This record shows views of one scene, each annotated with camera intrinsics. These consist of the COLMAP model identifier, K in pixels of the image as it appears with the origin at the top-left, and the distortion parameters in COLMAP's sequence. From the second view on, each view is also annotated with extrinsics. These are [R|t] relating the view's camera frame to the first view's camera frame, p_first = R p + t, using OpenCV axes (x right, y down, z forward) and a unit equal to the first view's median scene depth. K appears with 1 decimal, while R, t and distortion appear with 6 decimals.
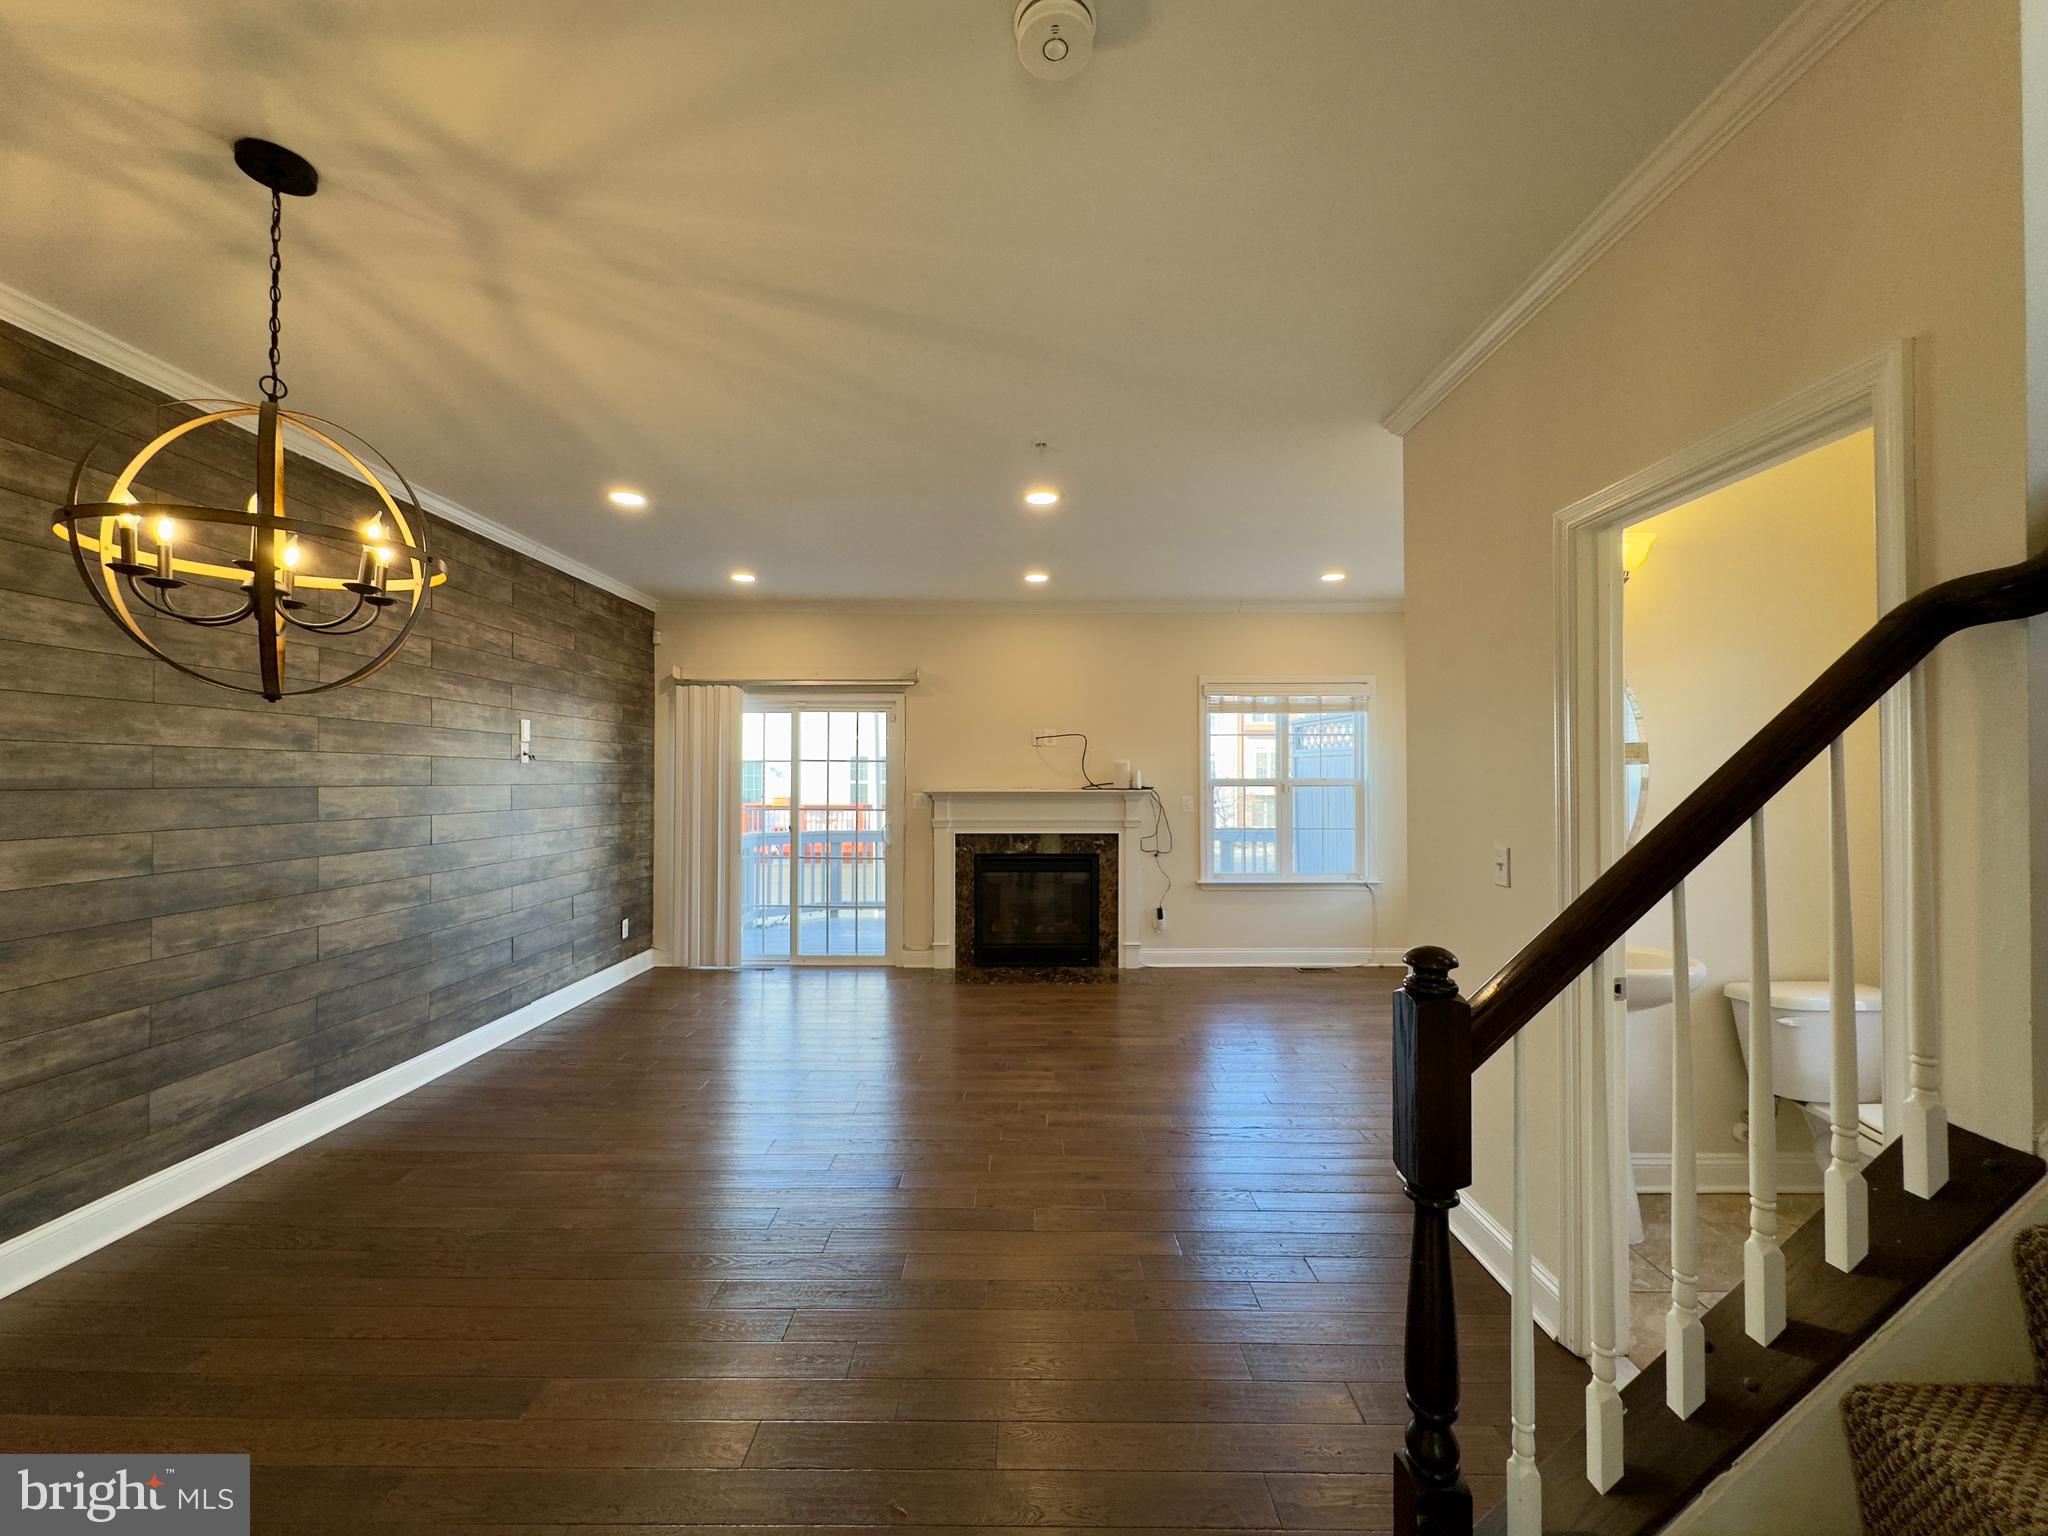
lens RADIAL K [[817.8, 0, 1025.6], [0, 817.8, 772.7], [0, 0, 1]] dist [0.000102, 0.000068]
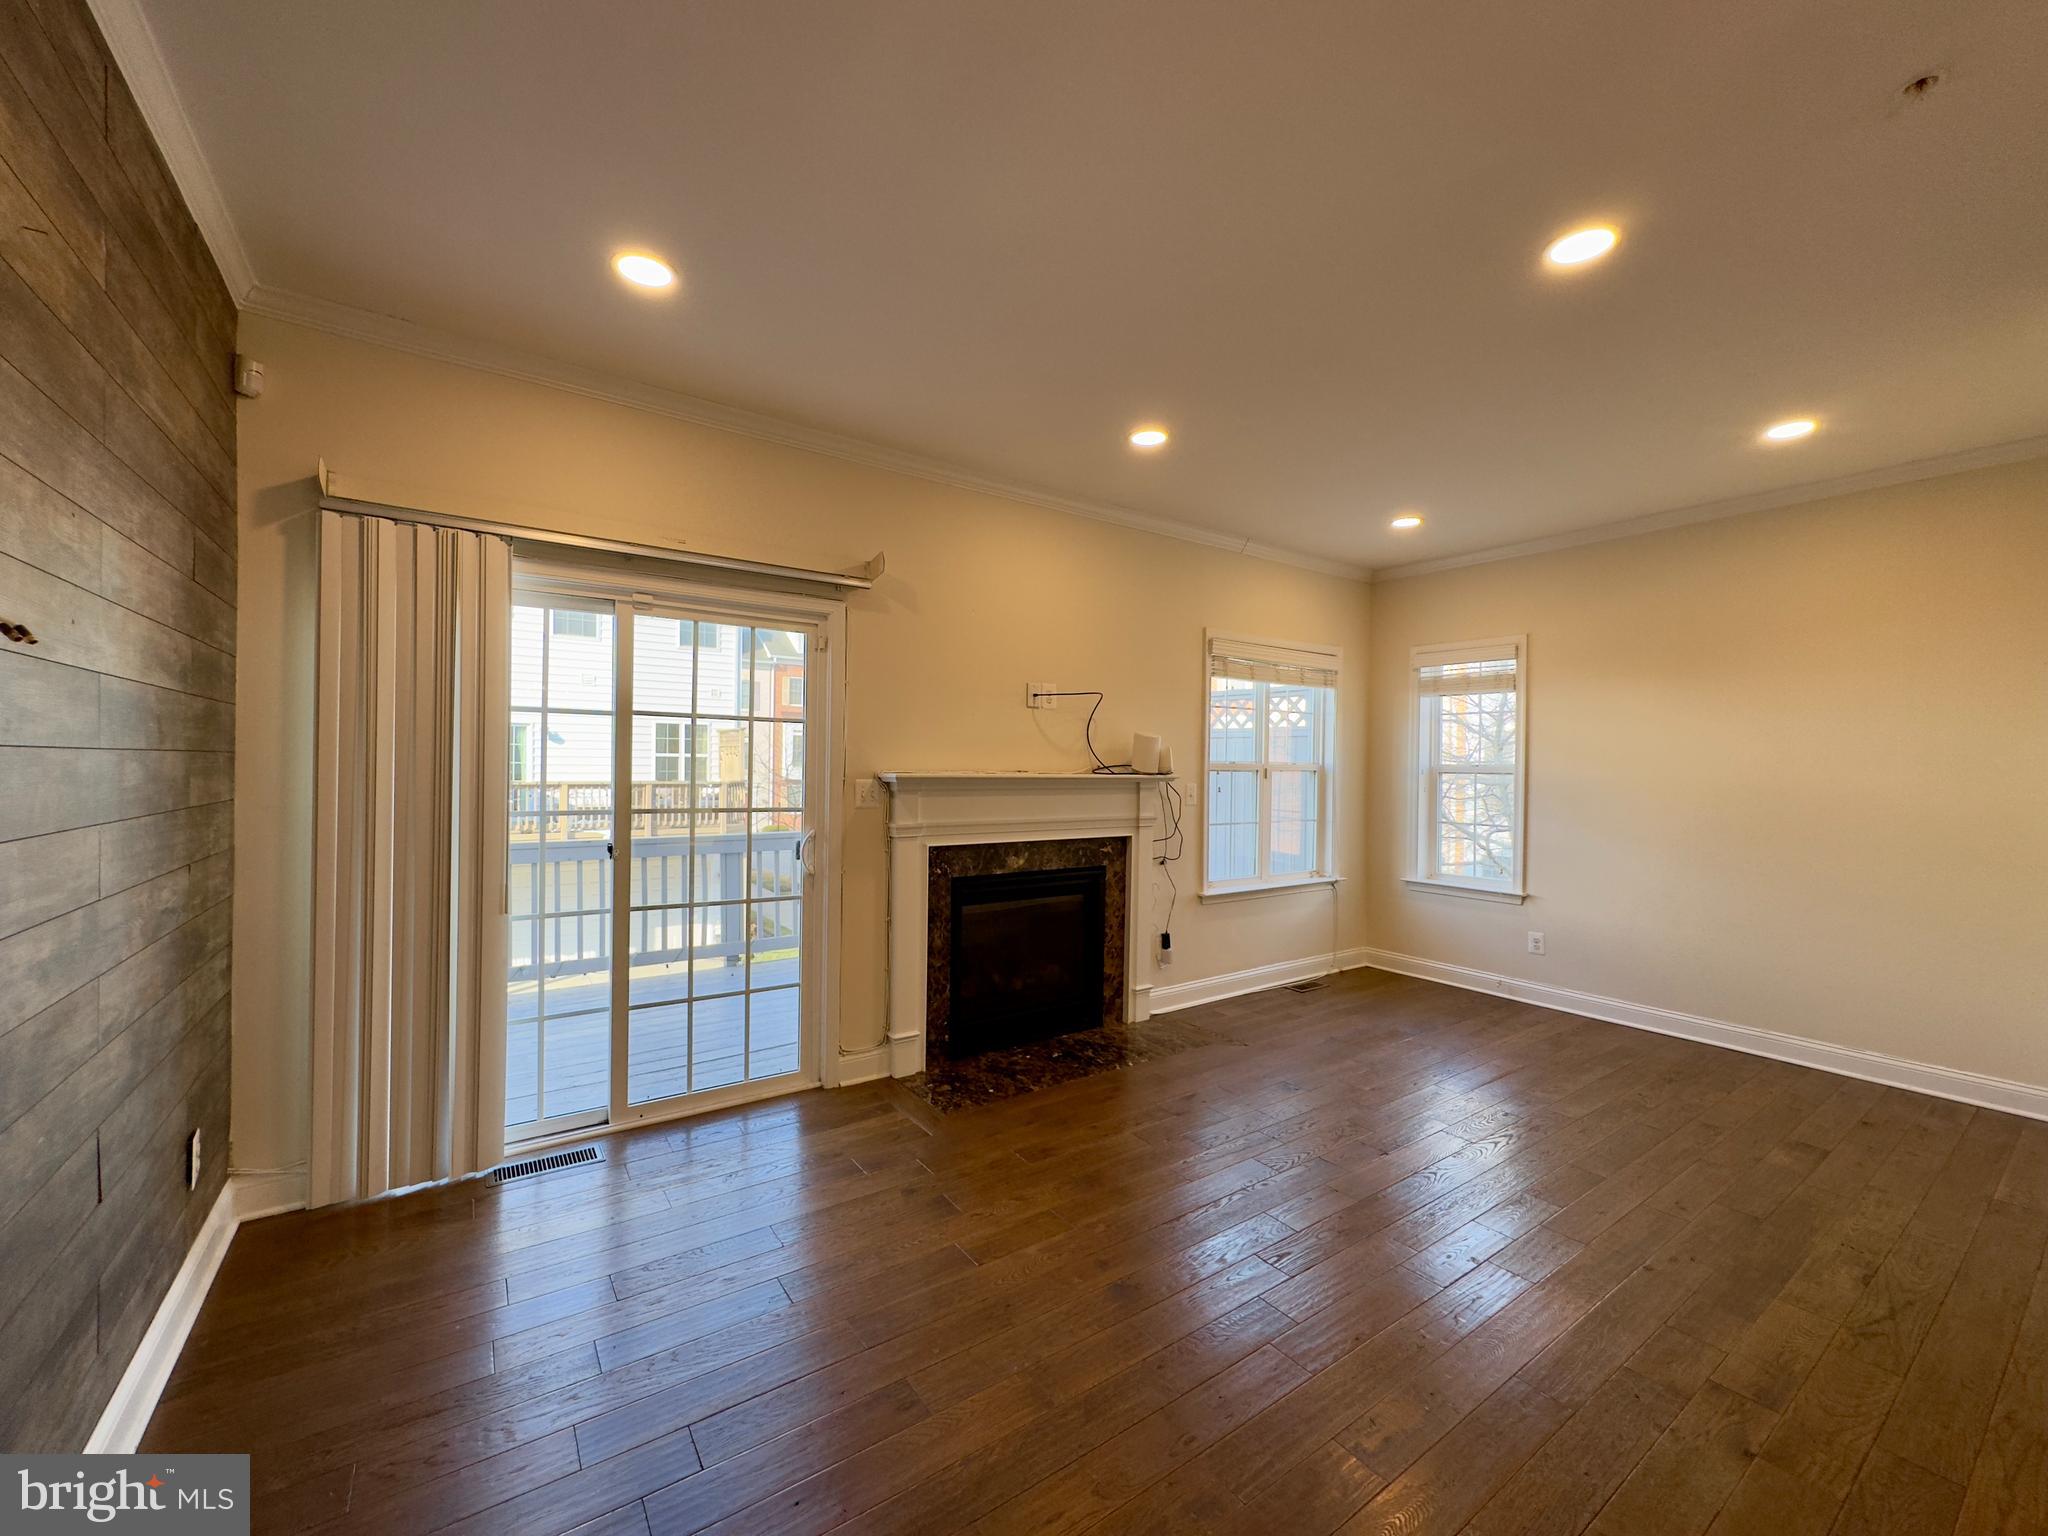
lens RADIAL K [[817.8, 0, 1024.7], [0, 817.8, 767.3], [0, 0, 1]] dist [0.000102, 0.000068]
pose [[0.817316, 0.009652, 0.576109, -0.372108], [-0.017597, 0.999811, 0.008214, 0.010108], [-0.575921, -0.016851, 0.817332, 0.468113]]
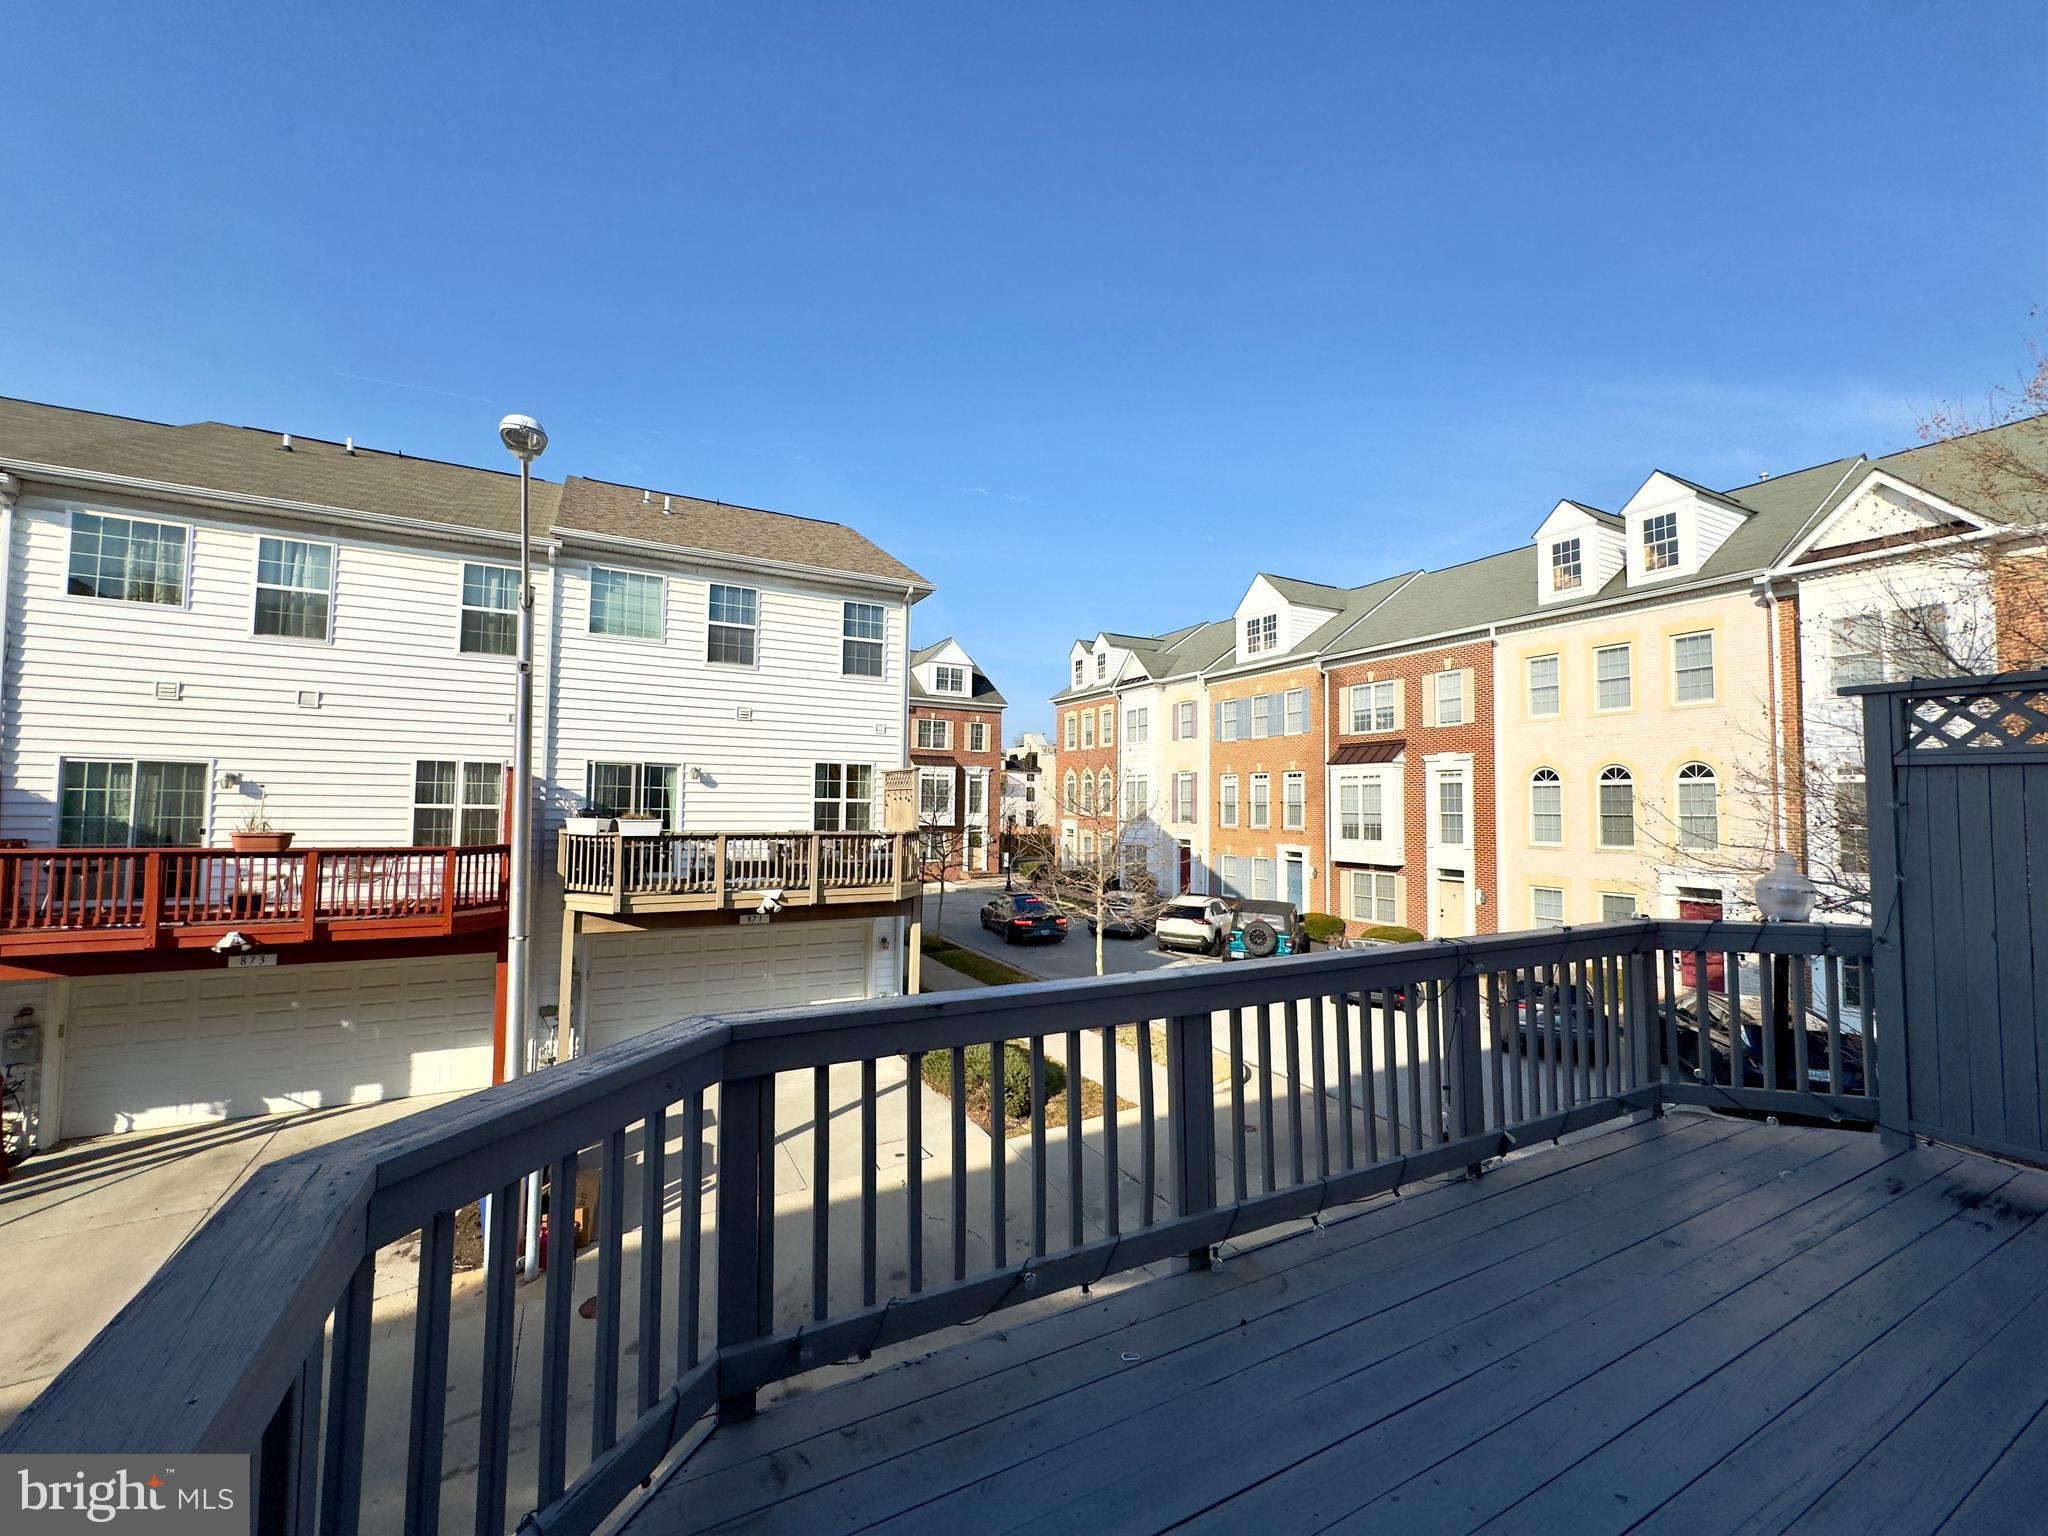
lens RADIAL K [[817.8, 0, 1025.7], [0, 817.8, 764.5], [0, 0, 1]] dist [0.000102, 0.000068]
pose [[0.881137, 0.036523, 0.471448, -0.374802], [-0.015431, 0.998703, -0.048528, 0.011118], [-0.472609, 0.035485, 0.880557, 0.575133]]
